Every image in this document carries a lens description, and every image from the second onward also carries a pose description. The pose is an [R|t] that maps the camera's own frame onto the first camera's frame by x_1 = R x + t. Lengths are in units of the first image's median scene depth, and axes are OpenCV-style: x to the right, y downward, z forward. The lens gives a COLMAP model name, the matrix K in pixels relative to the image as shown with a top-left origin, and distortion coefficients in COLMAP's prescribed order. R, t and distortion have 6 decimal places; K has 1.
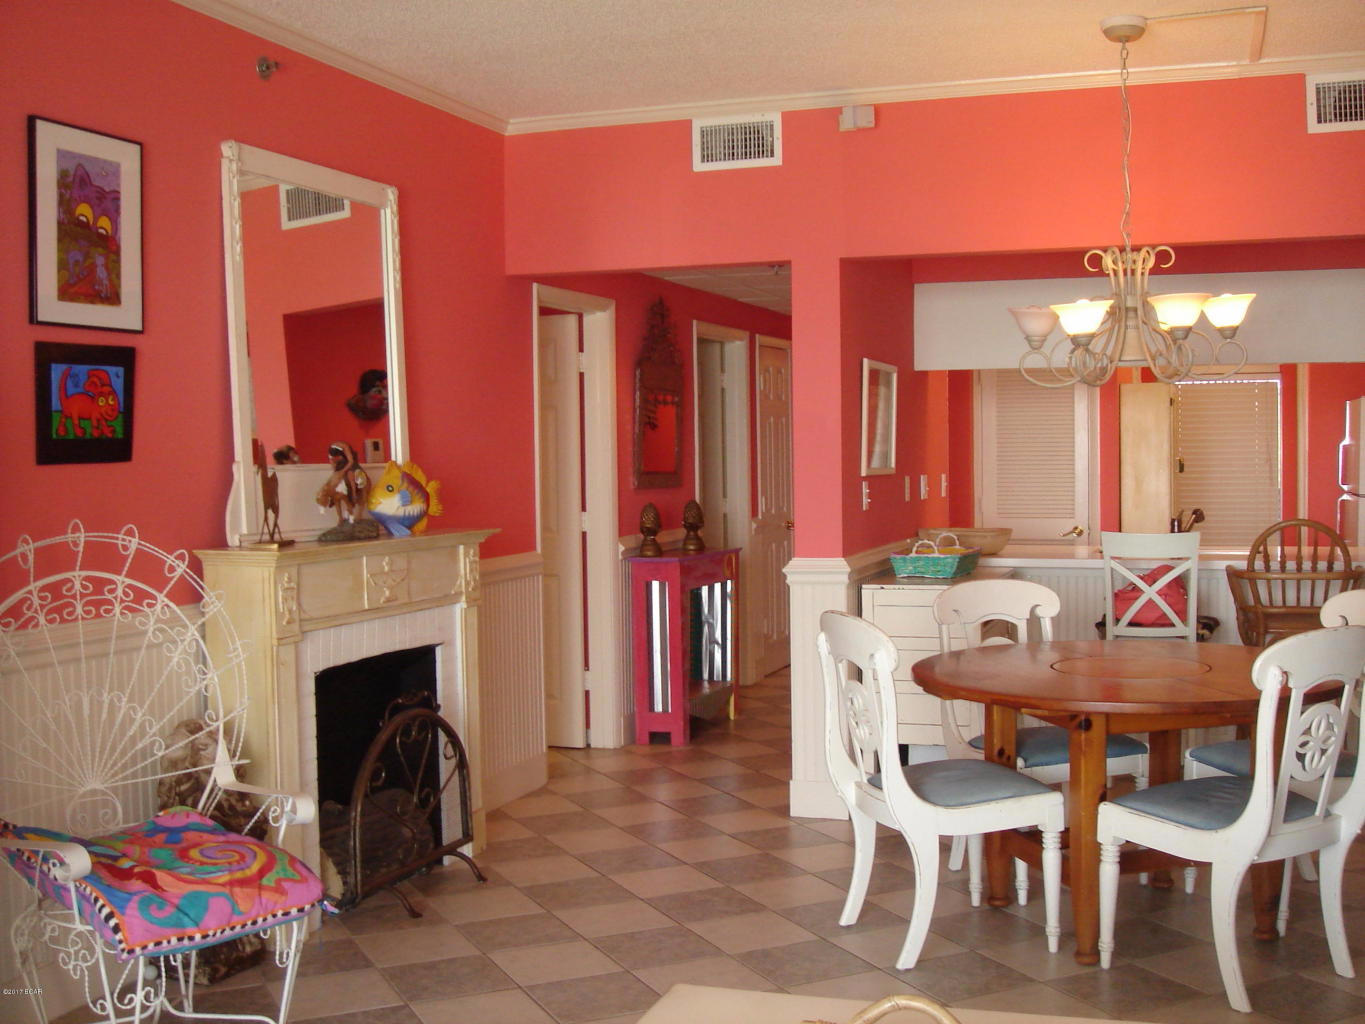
lens RADIAL K [[1560.9, 0, 682.5], [0, 1560.9, 512.0], [0, 0, 1]] dist [-0.134496, 0.008624]
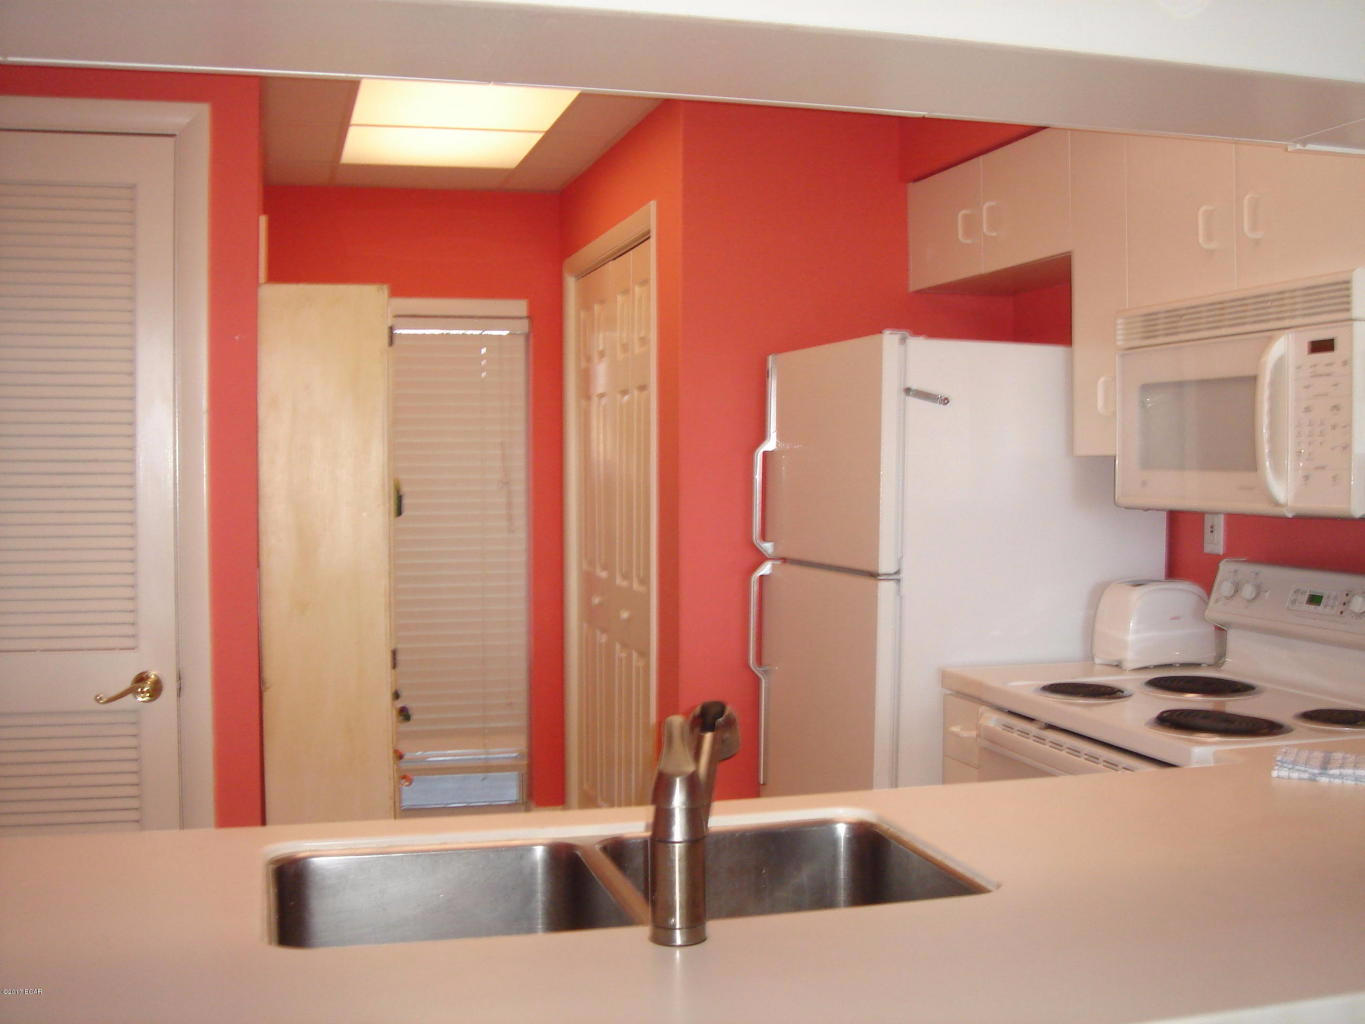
lens RADIAL K [[1560.9, 0, 682.5], [0, 1560.9, 512.0], [0, 0, 1]] dist [-0.134496, 0.008624]
pose [[0.830745, -0.004666, 0.556634, 0.186831], [0.012258, 0.999876, -0.009913, -0.026118], [-0.556519, 0.015058, 0.830699, 0.738738]]
